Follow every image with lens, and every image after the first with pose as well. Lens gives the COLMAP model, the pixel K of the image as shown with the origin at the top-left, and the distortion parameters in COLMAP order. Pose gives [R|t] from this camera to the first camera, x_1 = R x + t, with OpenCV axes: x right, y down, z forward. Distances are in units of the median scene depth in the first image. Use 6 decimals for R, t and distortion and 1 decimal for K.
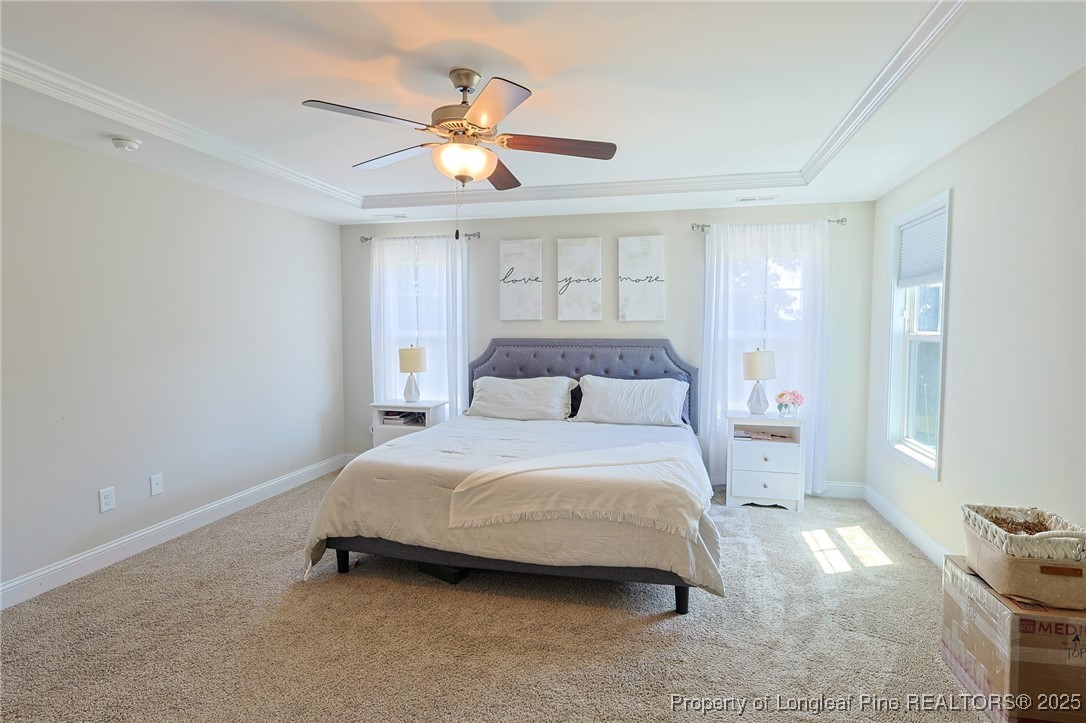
lens RADIAL K [[581.2, 0, 543.0], [0, 581.2, 361.5], [0, 0, 1]] dist [0.000253, 0.000421]
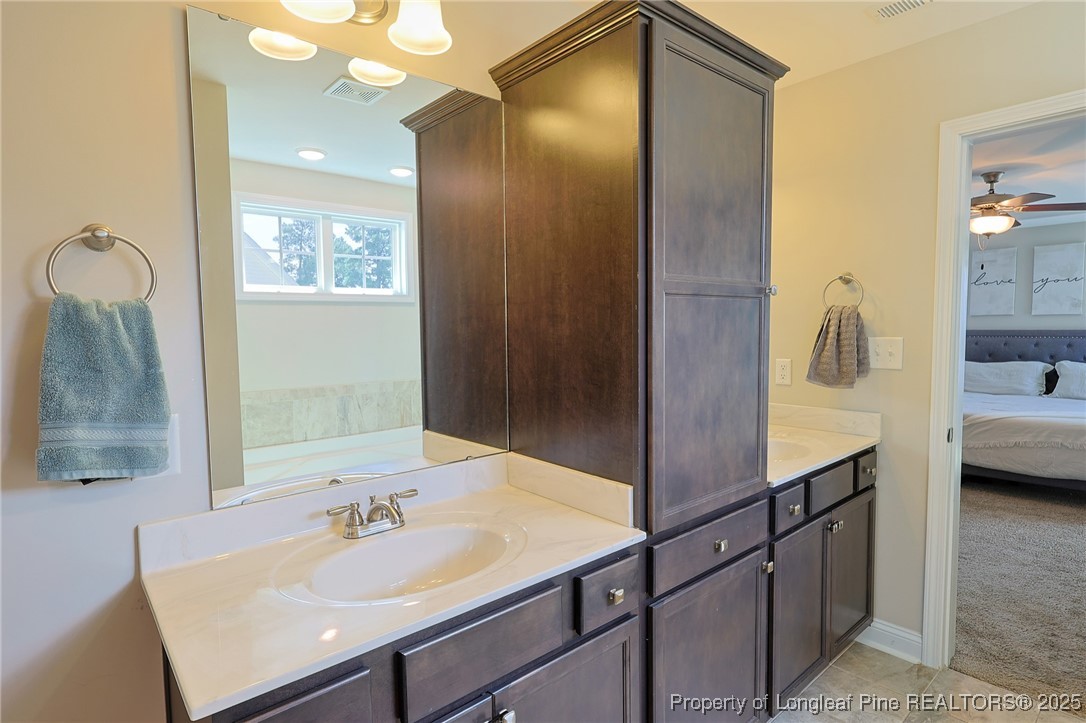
lens RADIAL K [[563.5, 0, 543.0], [0, 563.5, 361.5], [0, 0, 1]] dist [0.002025, -0.001106]
pose [[0.804970, 0.031640, -0.592471, -0.098702], [-0.025941, 0.999499, 0.018132, 0.031934], [0.592748, 0.000773, 0.805388, -0.558964]]
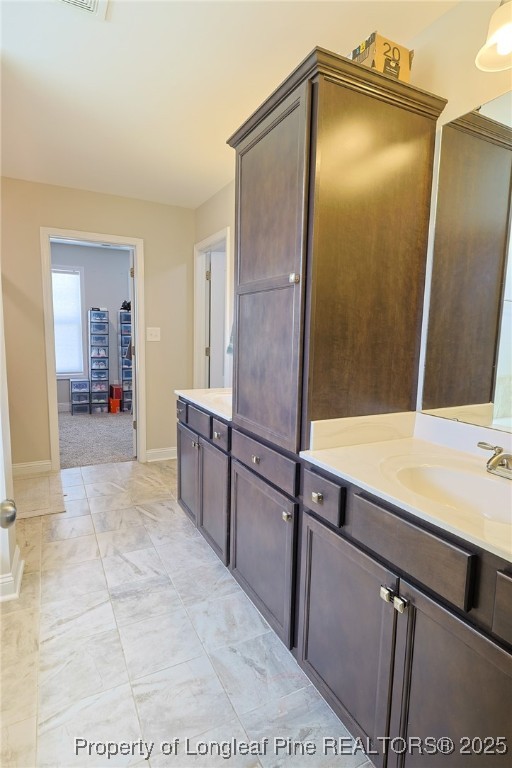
lens RADIAL K [[398.5, 0, 256.0], [0, 398.5, 384.0], [0, 0, 1]] dist [-0.001626, 0.000270]
pose [[-0.765176, 0.067457, -0.640278, 0.138933], [-0.059220, 0.982905, 0.174327, -0.000733], [0.641092, 0.171308, -0.748101, 0.668080]]
